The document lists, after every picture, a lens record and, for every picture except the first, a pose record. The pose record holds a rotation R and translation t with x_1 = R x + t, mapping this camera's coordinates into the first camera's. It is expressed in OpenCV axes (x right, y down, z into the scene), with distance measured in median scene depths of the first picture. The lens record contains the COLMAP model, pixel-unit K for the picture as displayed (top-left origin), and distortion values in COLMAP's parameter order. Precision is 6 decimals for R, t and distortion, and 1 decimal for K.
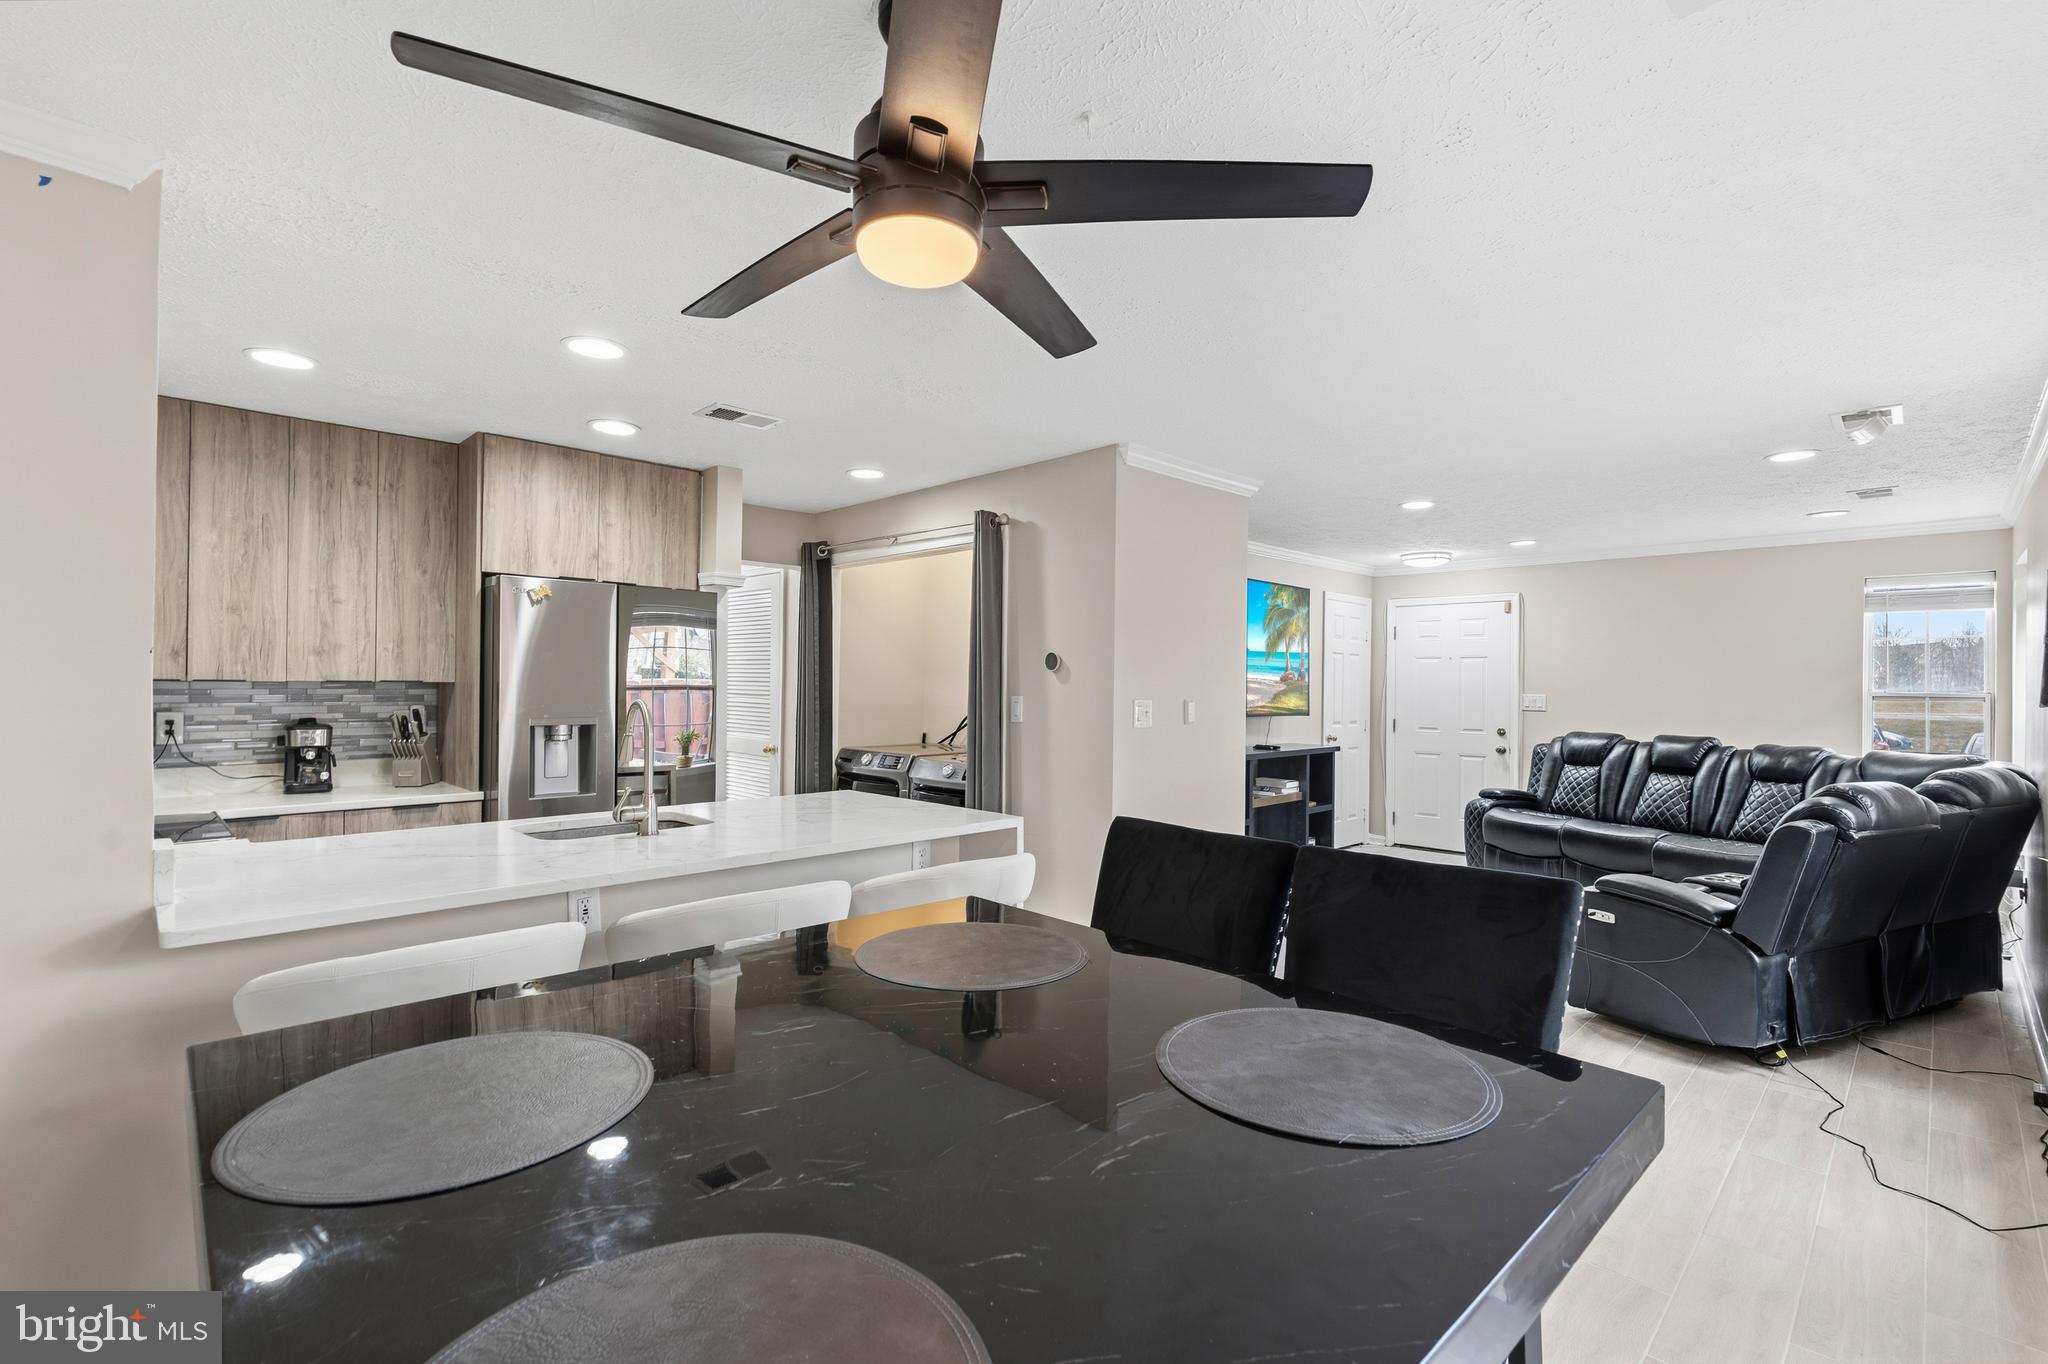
lens RADIAL K [[927.5, 0, 1038.1], [0, 927.5, 680.8], [0, 0, 1]] dist [-0.004964, -0.001789]
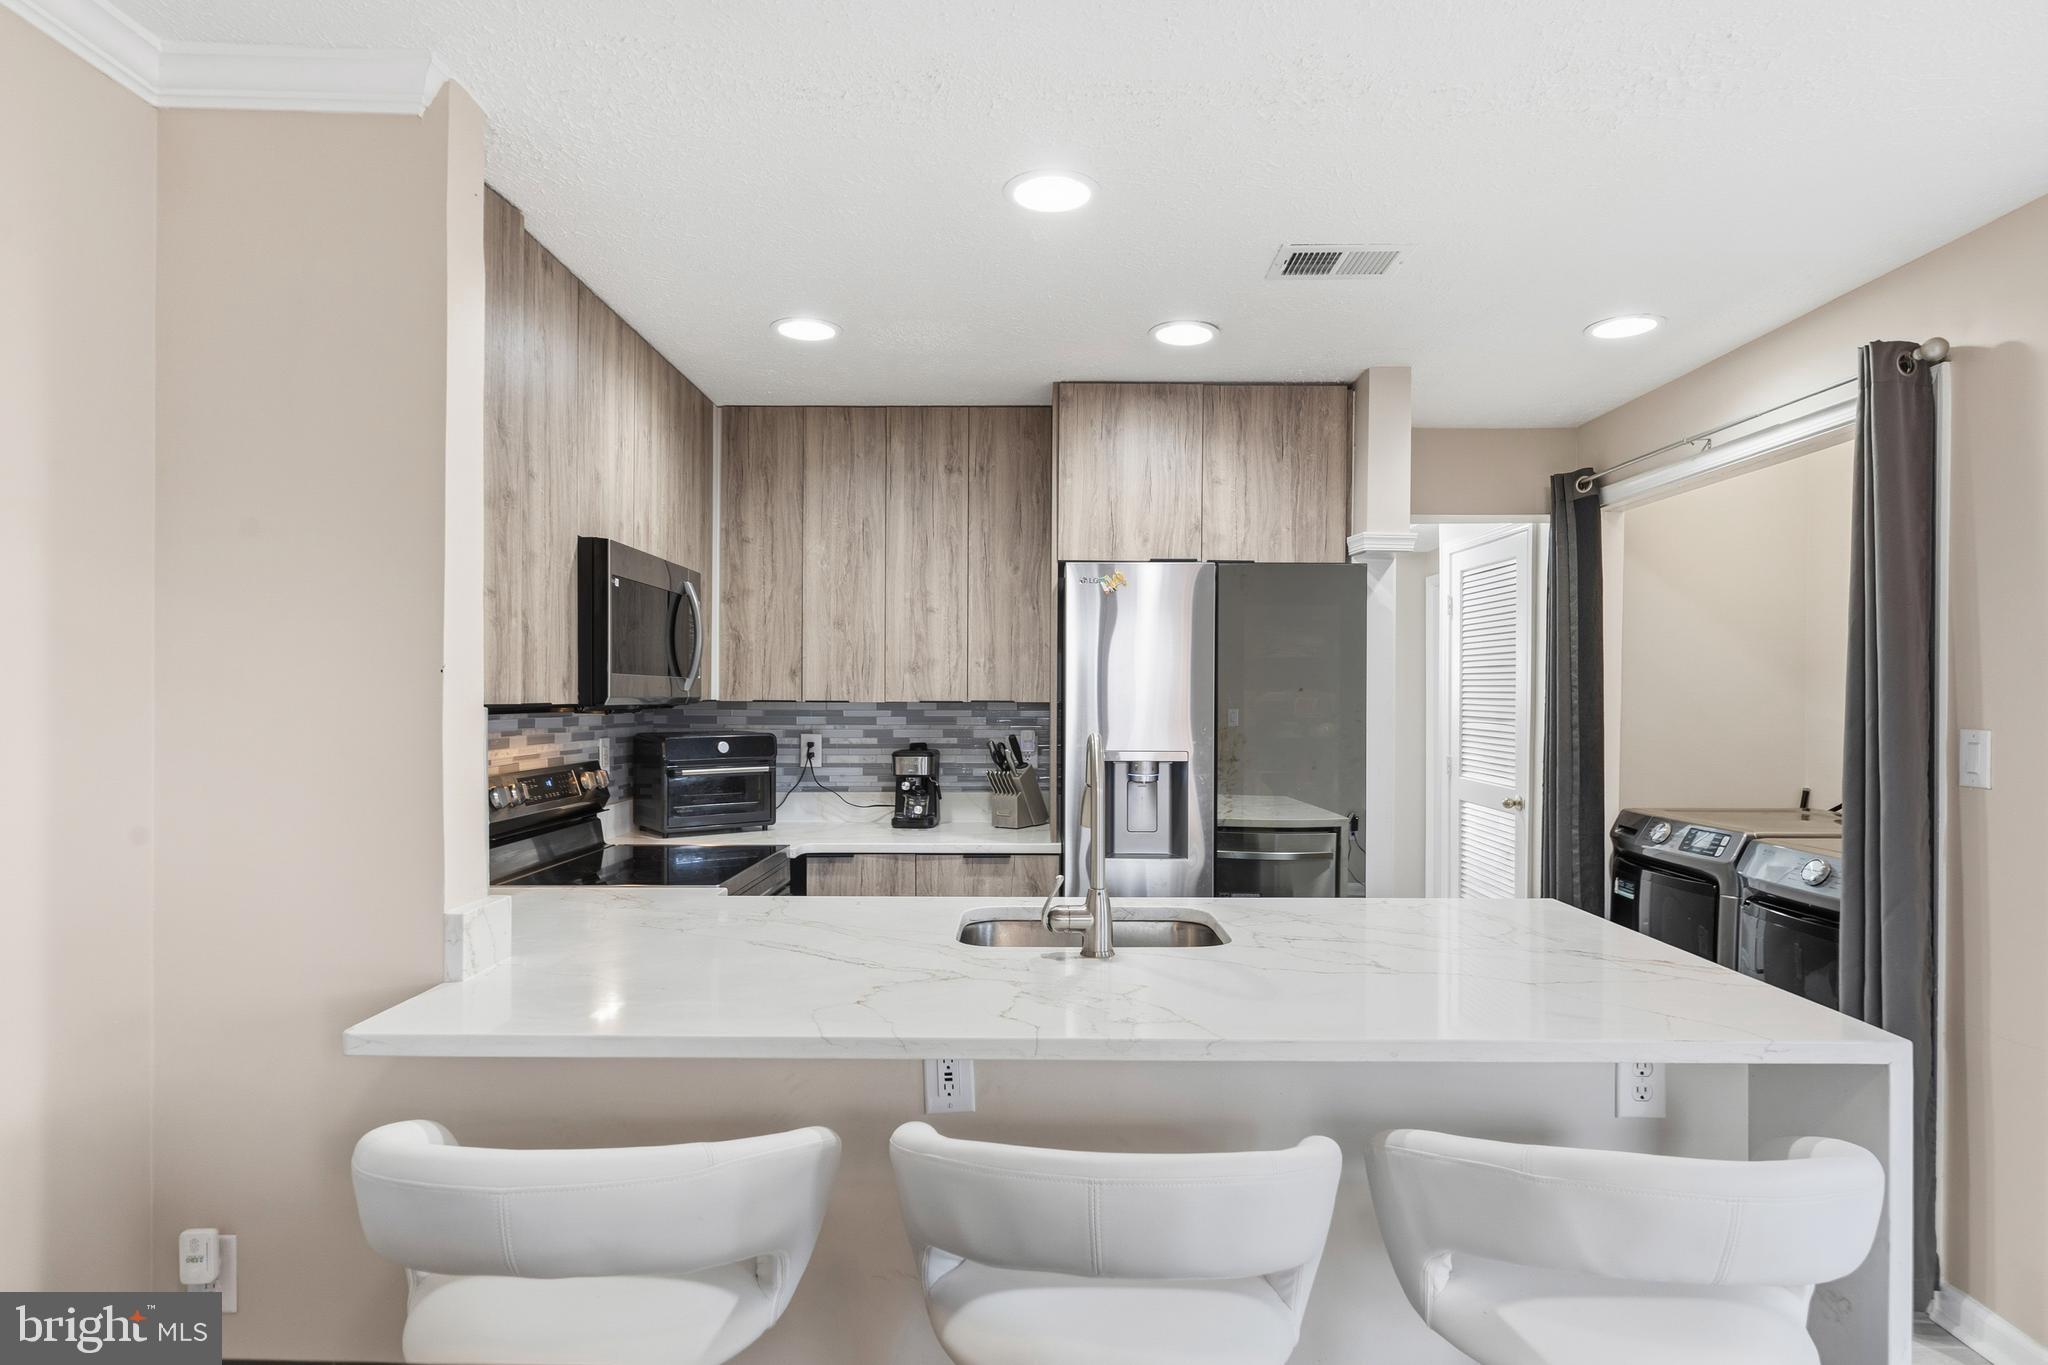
lens RADIAL K [[1111.9, 0, 1032.1], [0, 1111.9, 694.7], [0, 0, 1]] dist [0.002482, -0.001986]
pose [[0.697993, -0.006419, -0.716076, 0.052163], [0.005515, 0.999978, -0.003589, -0.001859], [0.716083, -0.001444, 0.698013, 0.319738]]
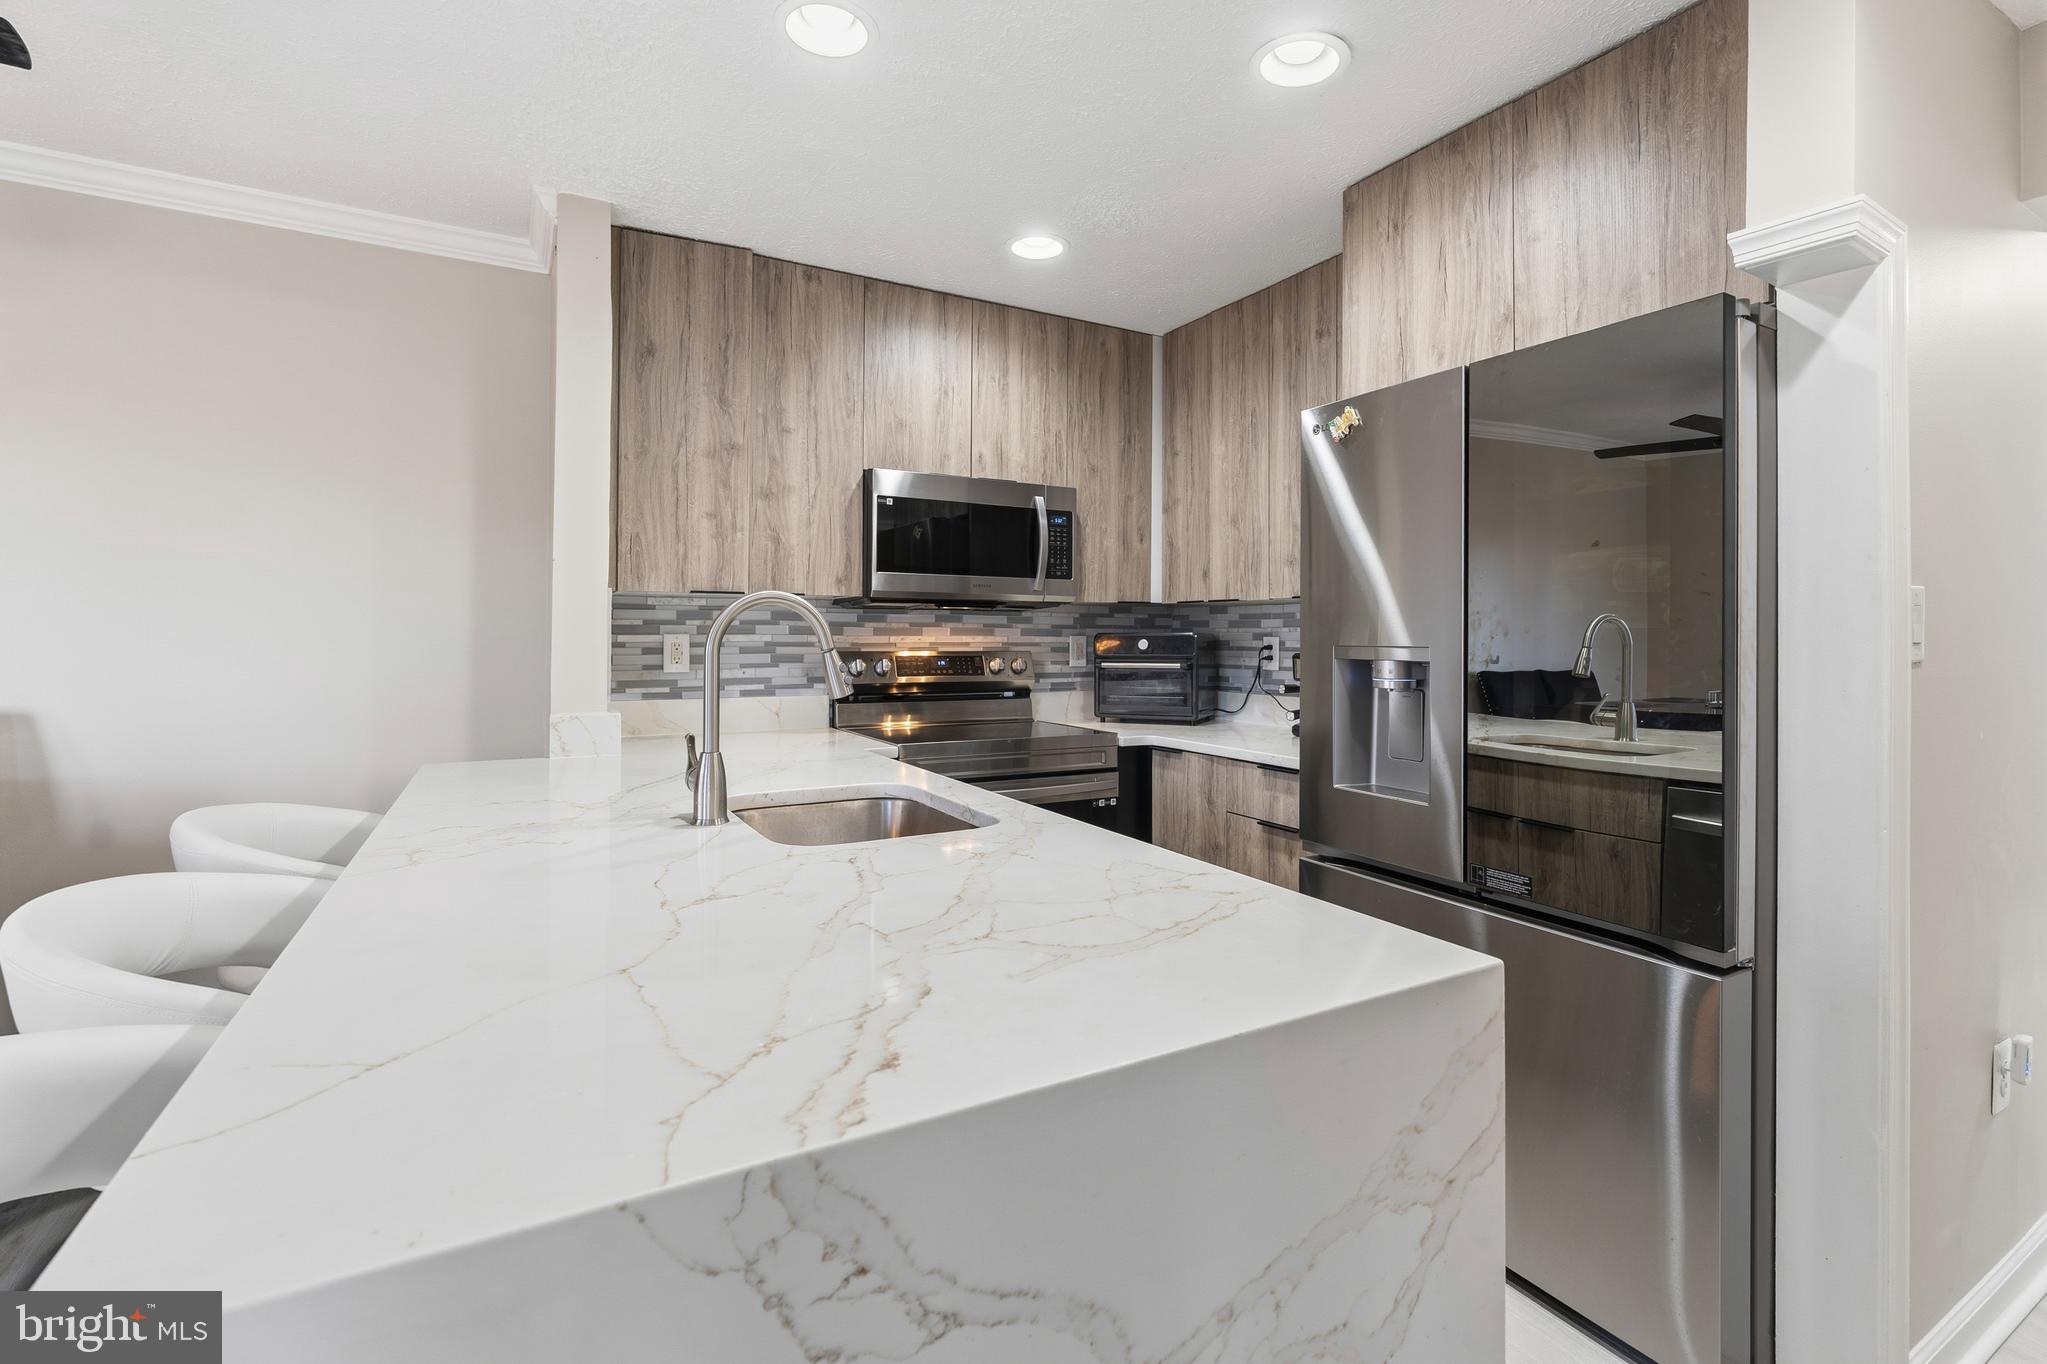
lens RADIAL K [[927.0, 0, 1036.2], [0, 927.0, 623.3], [0, 0, 1]] dist [-0.004964, -0.001789]
pose [[-0.276811, -0.022699, -0.960656, 0.051979], [-0.001644, 0.999731, -0.023149, 0.038757], [0.960923, -0.004829, -0.276773, 0.940899]]
